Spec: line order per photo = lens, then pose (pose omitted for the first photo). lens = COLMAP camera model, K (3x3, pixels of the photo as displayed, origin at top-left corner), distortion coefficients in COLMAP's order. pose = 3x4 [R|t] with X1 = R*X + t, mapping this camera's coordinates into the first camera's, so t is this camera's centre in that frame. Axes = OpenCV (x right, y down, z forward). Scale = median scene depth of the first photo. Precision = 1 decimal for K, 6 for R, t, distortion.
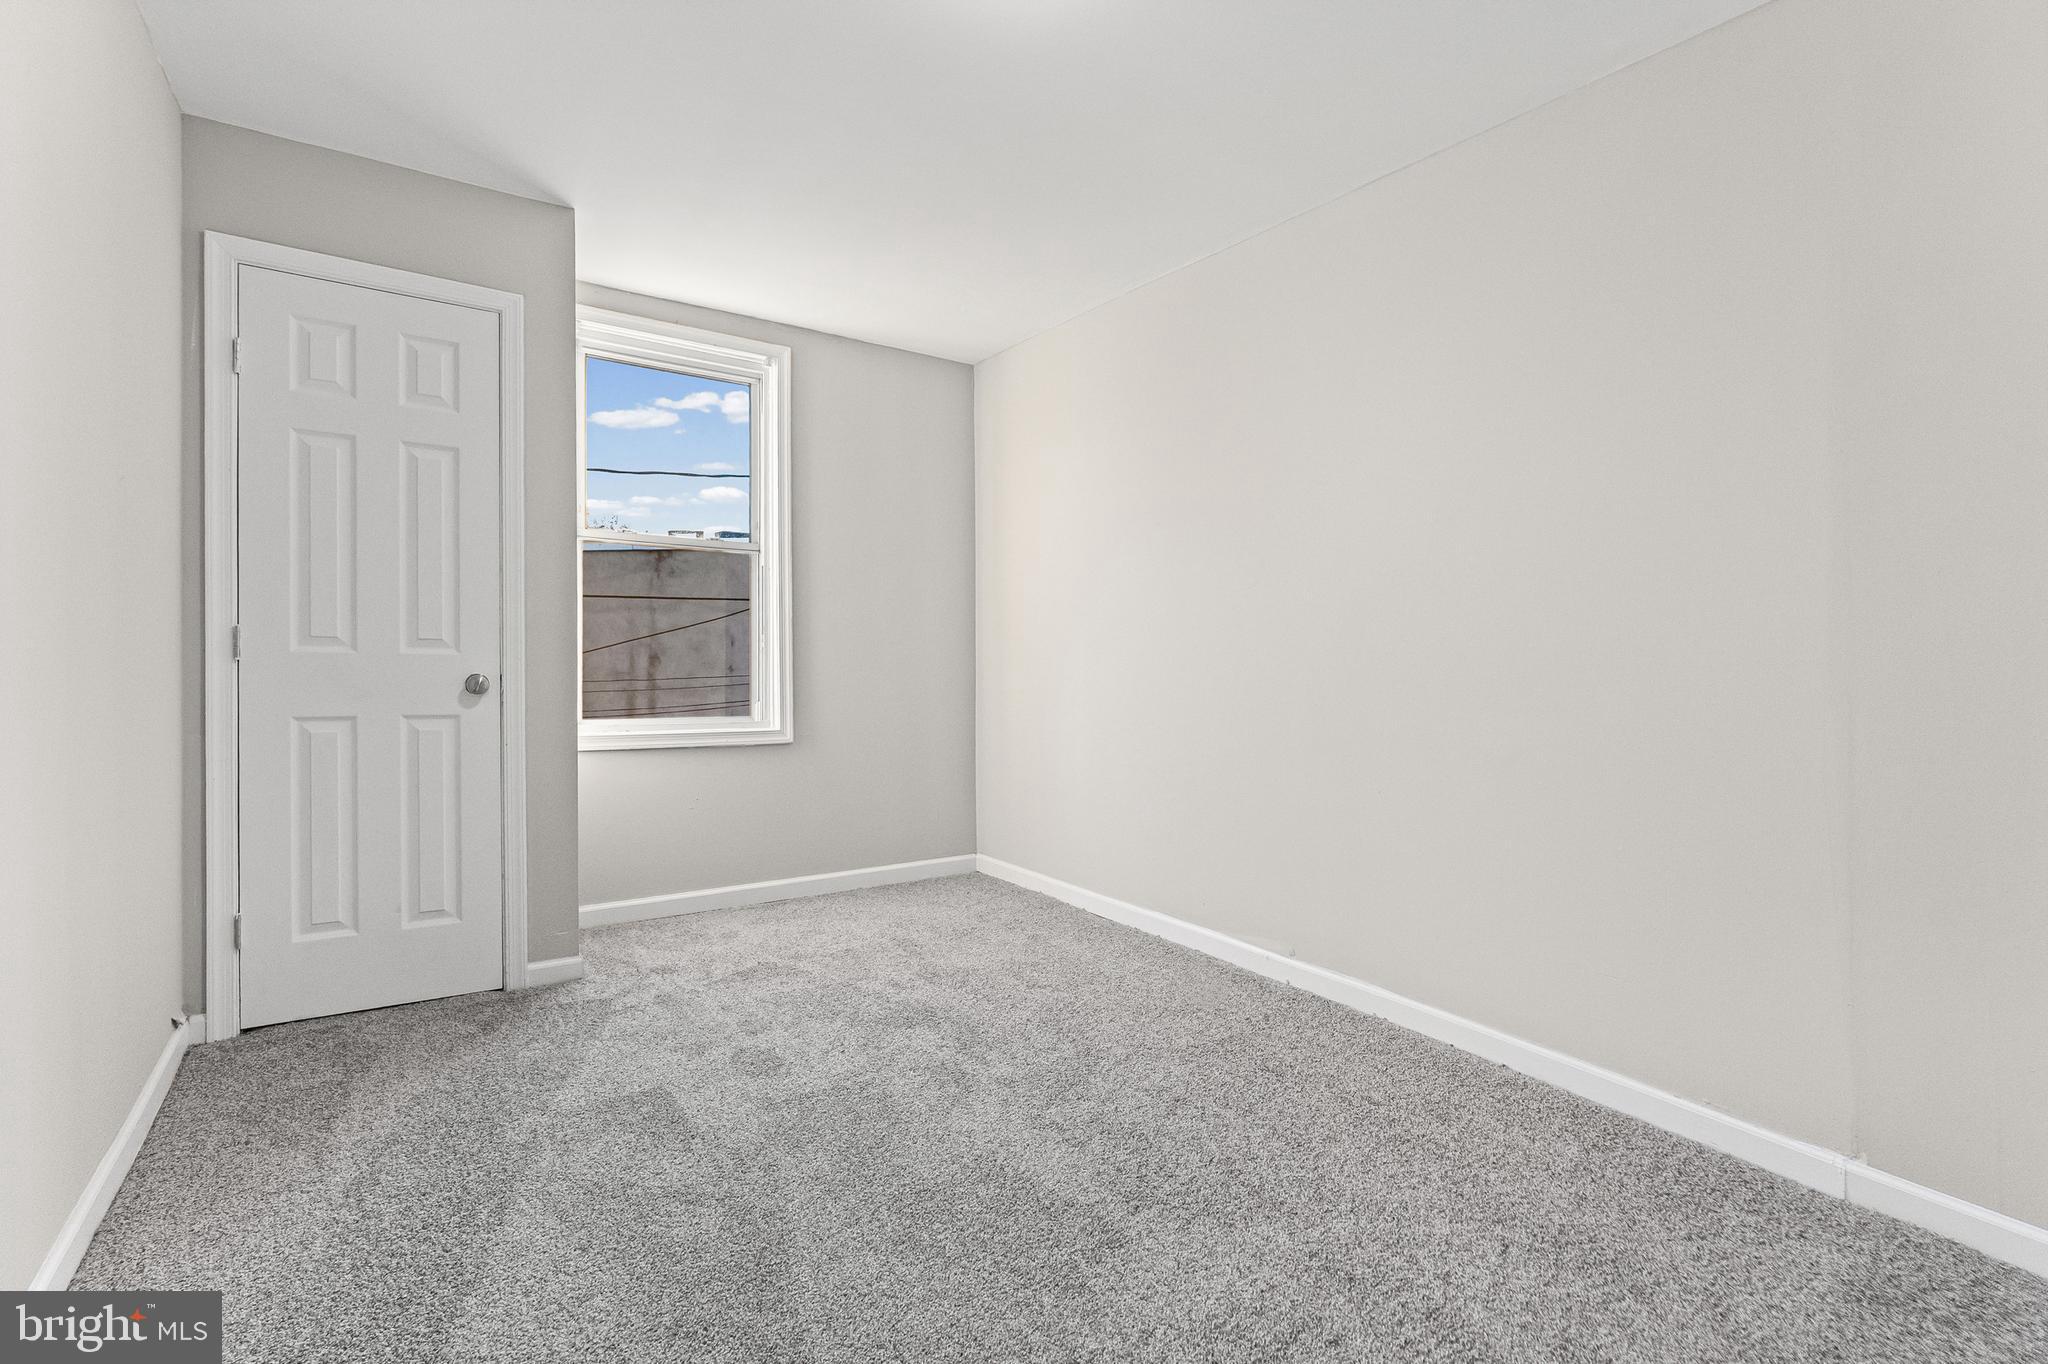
lens RADIAL K [[935.1, 0, 1032.2], [0, 935.1, 653.2], [0, 0, 1]] dist [-0.002516, -0.000419]
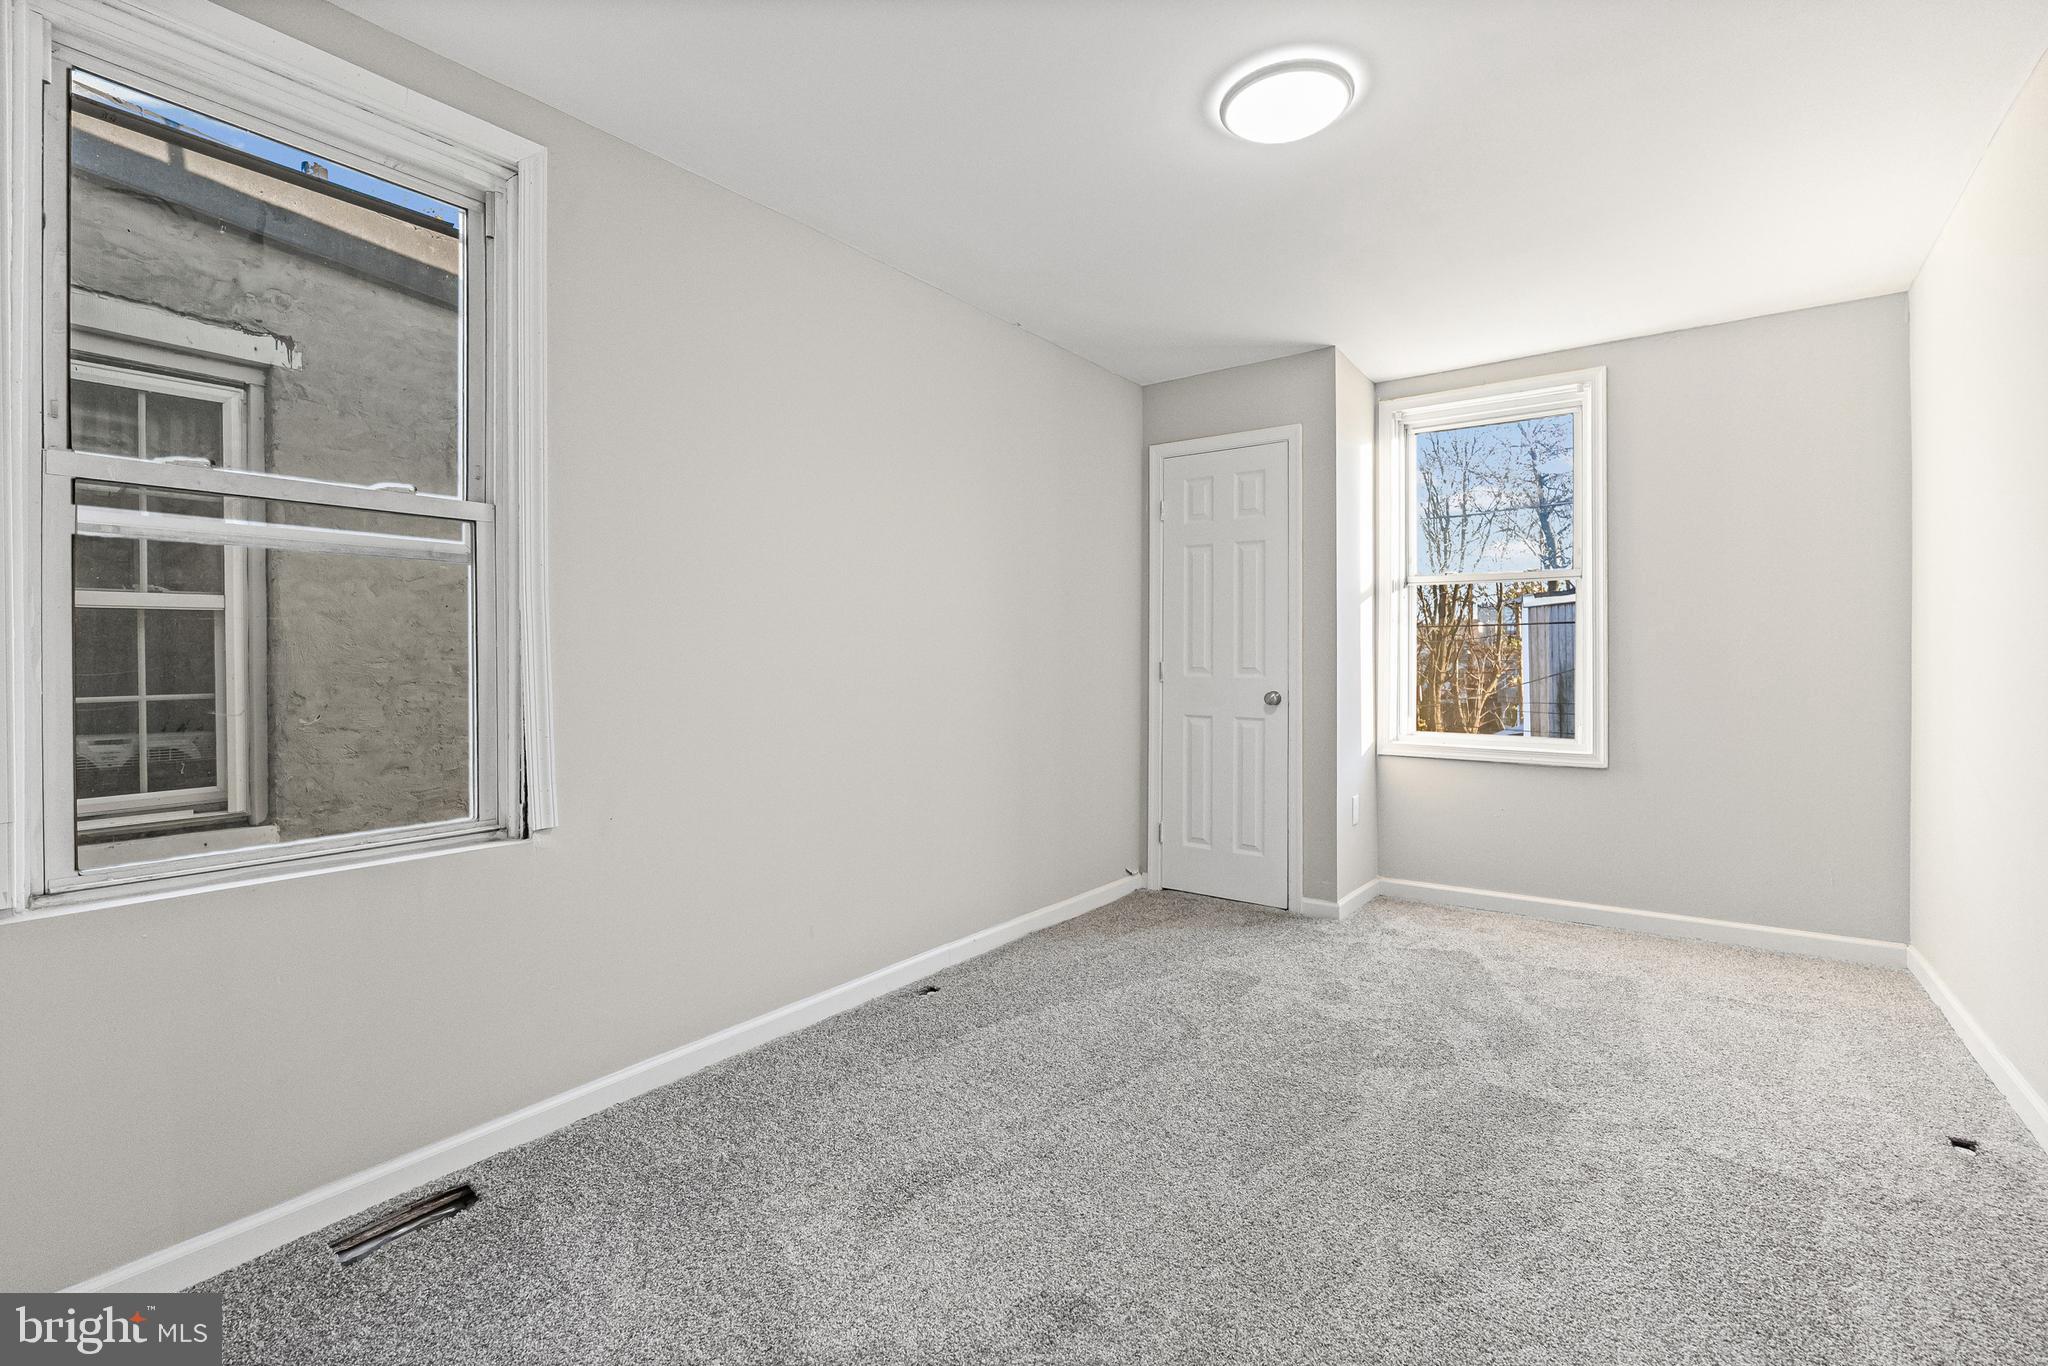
lens RADIAL K [[919.0, 0, 1024.0], [0, 919.0, 683.0], [0, 0, 1]] dist [0.000339, 0.000136]
pose [[0.333929, 0.003410, -0.942592, 0.647686], [0.000439, 0.999993, 0.003773, 0.003487], [0.942598, -0.001674, 0.333925, 0.145757]]
